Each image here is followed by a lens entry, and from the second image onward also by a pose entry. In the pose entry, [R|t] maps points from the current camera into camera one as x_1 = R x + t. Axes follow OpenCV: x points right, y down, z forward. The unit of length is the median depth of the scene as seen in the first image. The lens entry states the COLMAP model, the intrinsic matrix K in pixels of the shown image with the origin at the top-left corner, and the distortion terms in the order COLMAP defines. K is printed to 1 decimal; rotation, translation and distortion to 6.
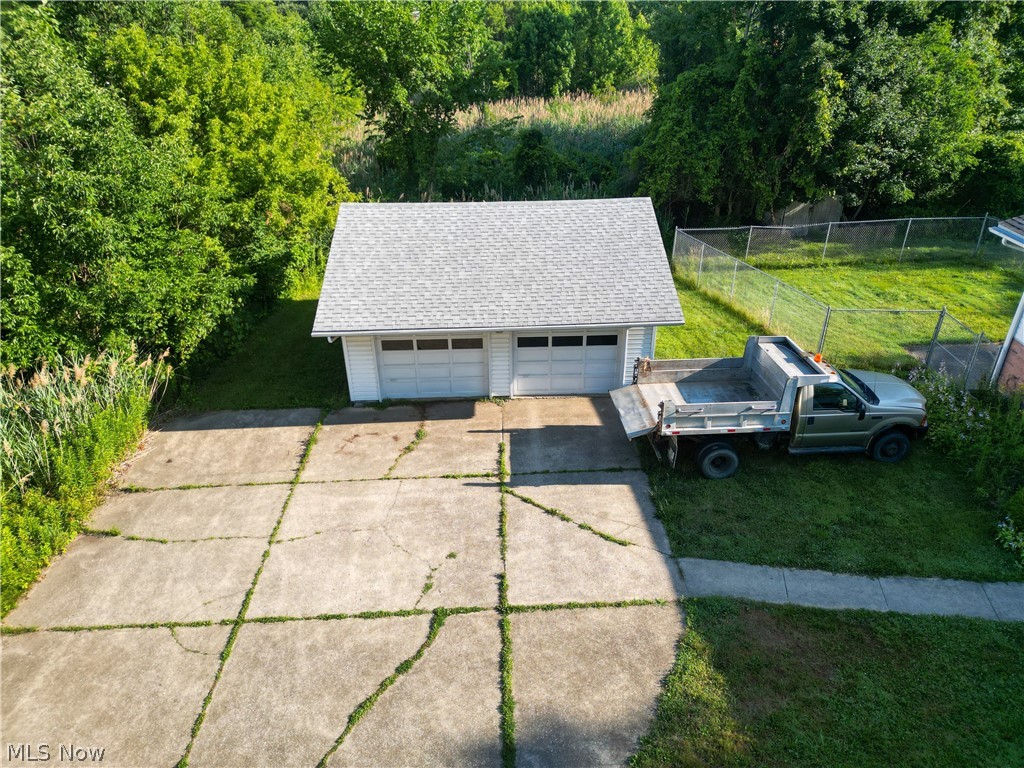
lens RADIAL K [[710.4, 0, 514.5], [0, 710.4, 381.3], [0, 0, 1]] dist [0.082792, -0.083113]
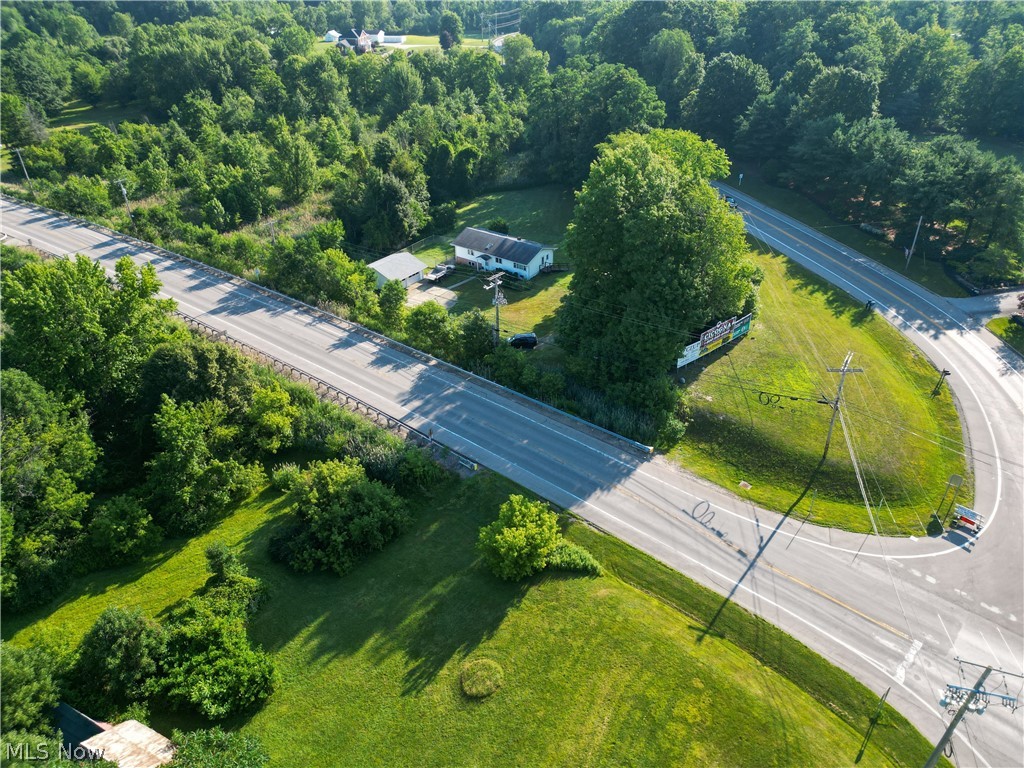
lens RADIAL K [[710.4, 0, 514.5], [0, 710.4, 381.3], [0, 0, 1]] dist [0.082792, -0.083113]
pose [[0.625990, -0.419472, 0.657404, -4.454297], [0.395994, 0.897218, 0.195420, -0.096163], [-0.671808, 0.137997, 0.727758, -4.732167]]
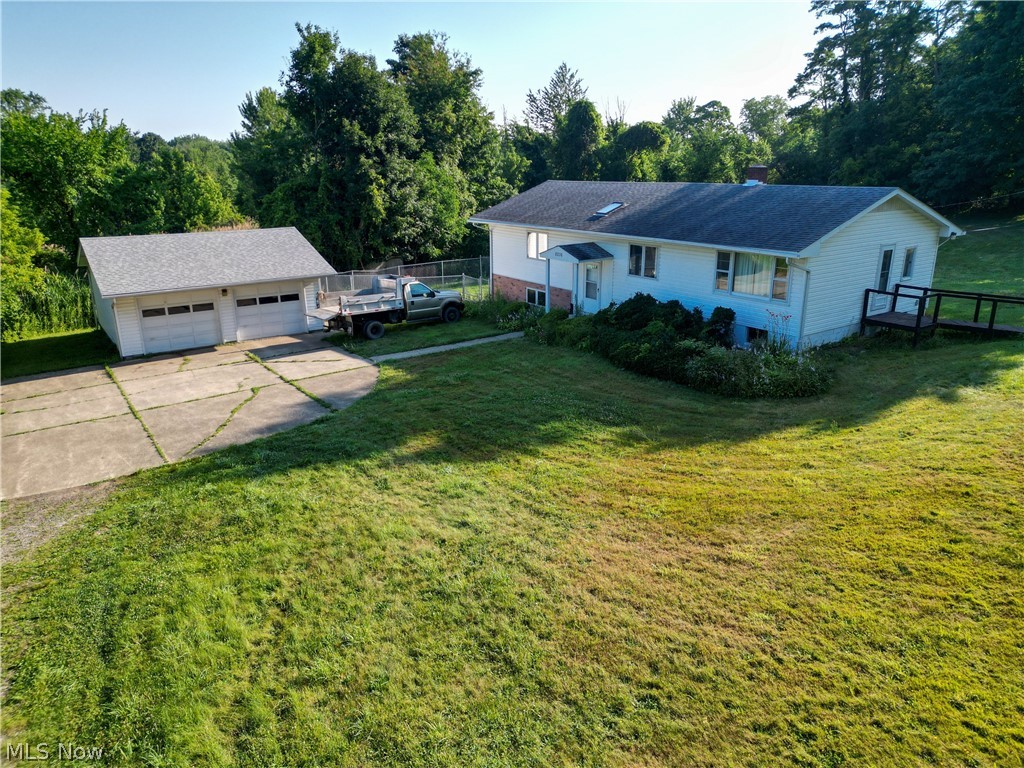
lens RADIAL K [[713.1, 0, 513.7], [0, 713.1, 379.4], [0, 0, 1]] dist [0.077880, -0.076295]
pose [[0.835923, -0.157911, 0.525639, -0.360043], [0.273128, 0.950393, -0.148840, 0.527586], [-0.476060, 0.267986, 0.837586, -0.619508]]
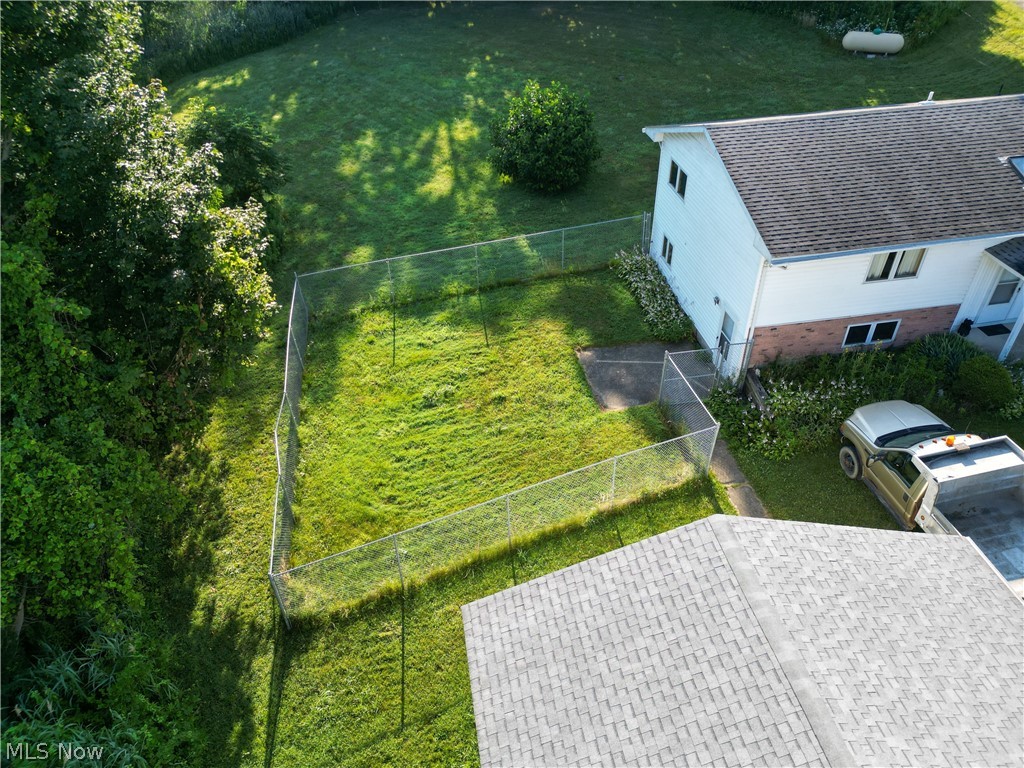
lens RADIAL K [[710.0, 0, 528.2], [0, 710.0, 384.3], [0, 0, 1]] dist [0.085626, -0.077603]
pose [[-0.153011, -0.606558, 0.780176, -0.193562], [0.501225, 0.632757, 0.590247, -0.831801], [-0.851681, 0.481358, 0.207203, 1.083770]]
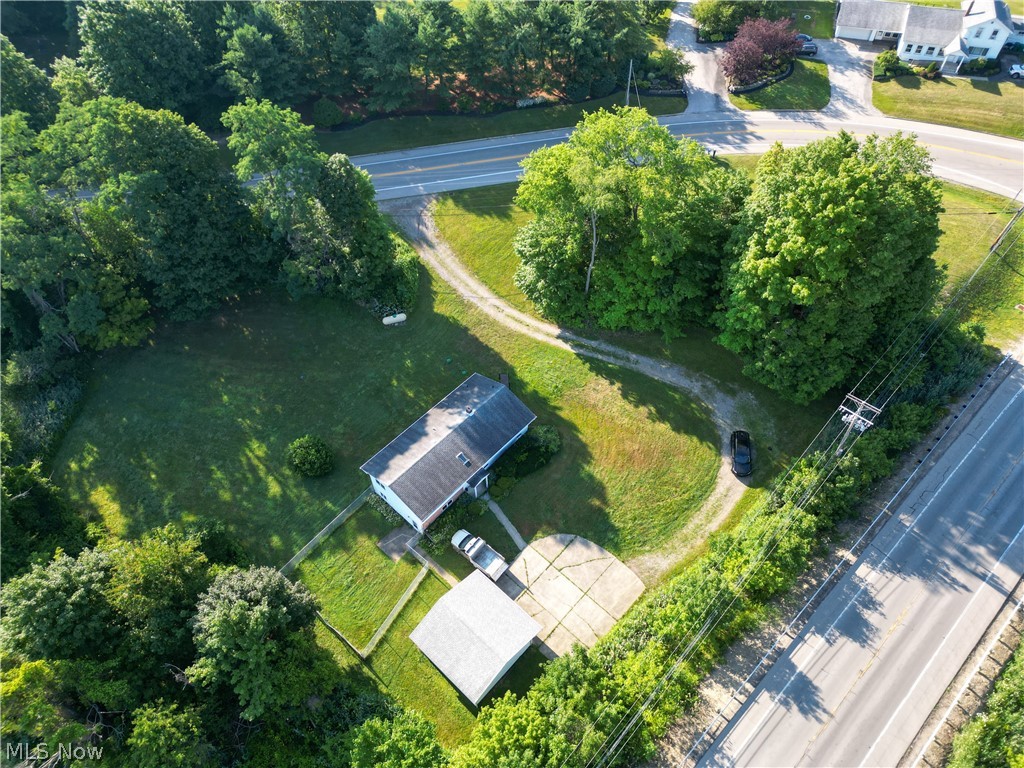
lens RADIAL K [[710.3, 0, 513.3], [0, 710.3, 380.4], [0, 0, 1]] dist [0.066172, -0.048438]
pose [[-0.717740, -0.536373, 0.444020, -1.129633], [0.360648, 0.259119, 0.895986, -3.859558], [-0.595636, 0.803219, 0.007462, -0.062850]]
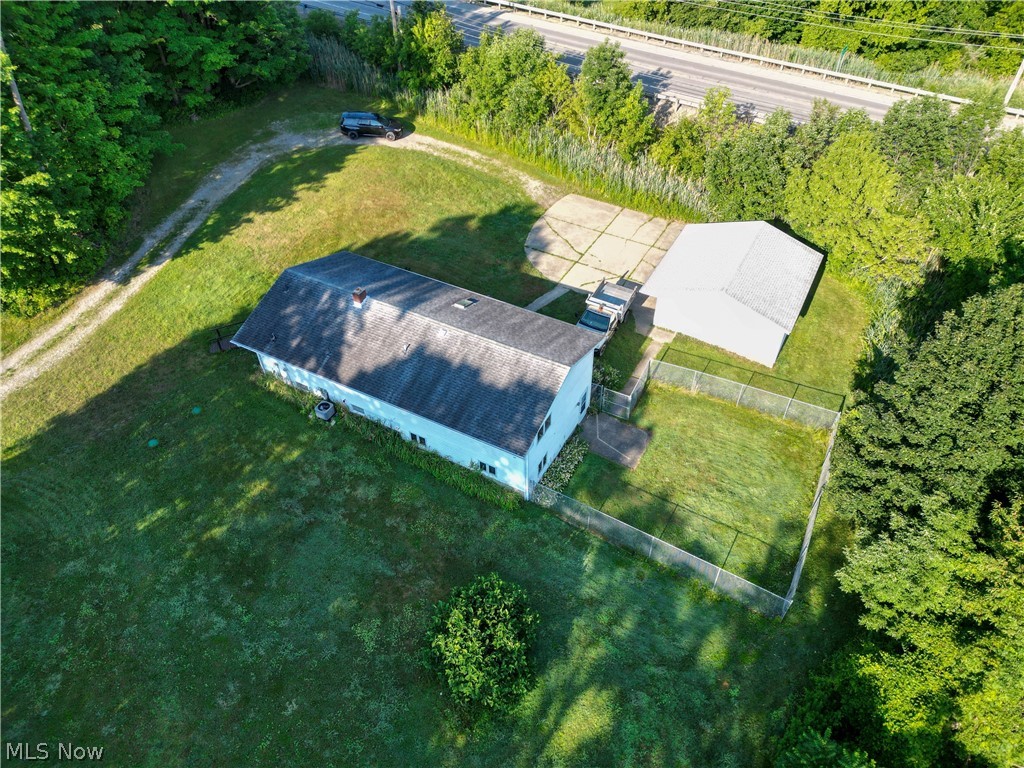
lens RADIAL K [[710.4, 0, 514.5], [0, 710.4, 381.3], [0, 0, 1]] dist [0.082792, -0.083113]
pose [[-0.503223, 0.601653, -0.620307, 2.182647], [-0.418010, 0.458774, 0.784088, -1.682294], [0.756329, 0.653866, 0.020631, 0.763437]]
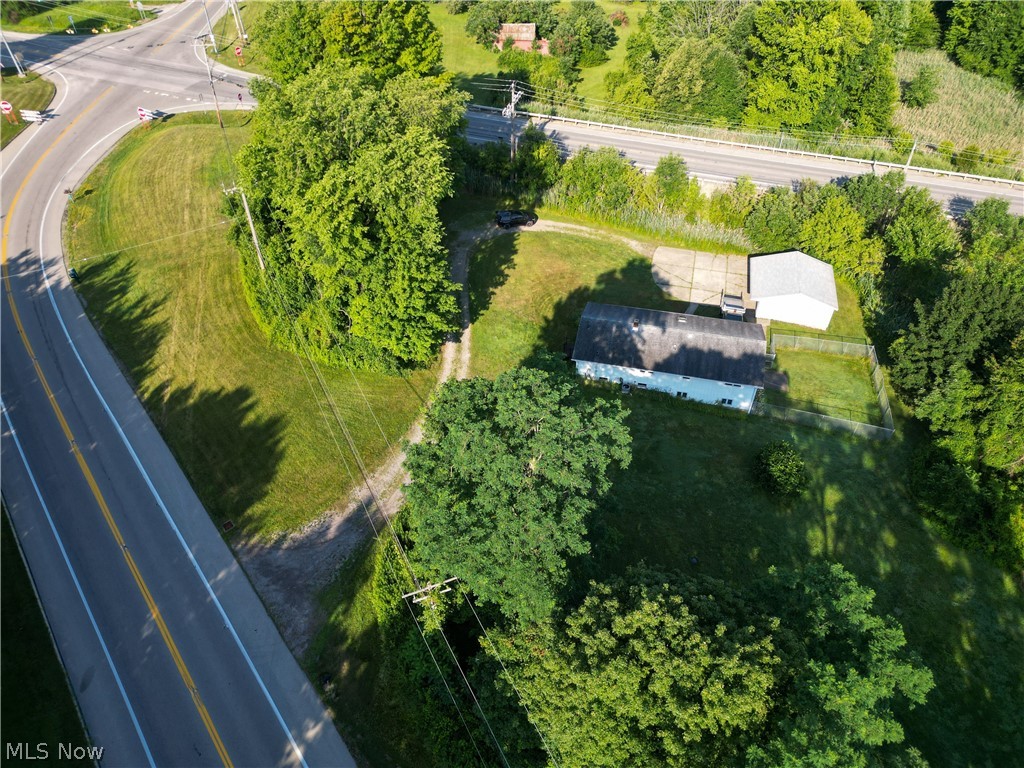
lens RADIAL K [[710.4, 0, 514.5], [0, 710.4, 381.3], [0, 0, 1]] dist [0.082792, -0.083113]
pose [[-0.265157, 0.648594, -0.713455, 4.112887], [-0.473035, 0.557271, 0.682413, -2.117146], [0.840196, 0.518435, 0.159044, -0.726738]]
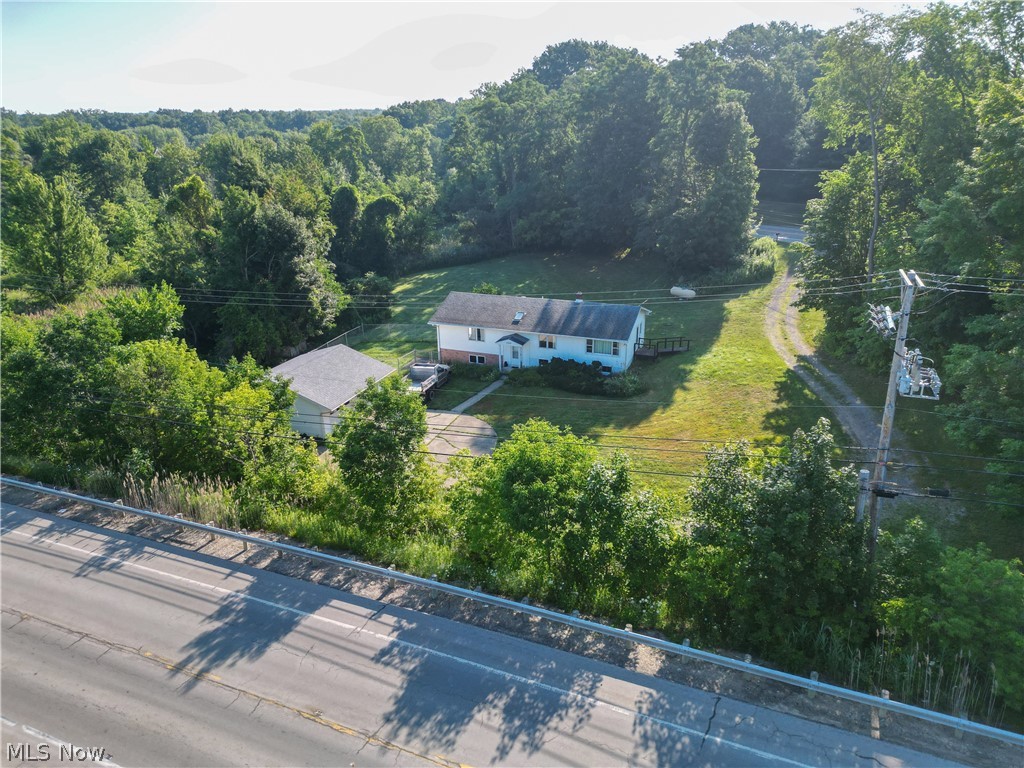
lens RADIAL K [[710.4, 0, 514.5], [0, 710.4, 381.3], [0, 0, 1]] dist [0.082792, -0.083113]
pose [[0.390288, -0.322479, 0.862370, -2.310851], [0.466697, 0.876695, 0.116621, -0.153833], [-0.793643, 0.356950, 0.492663, -1.018893]]
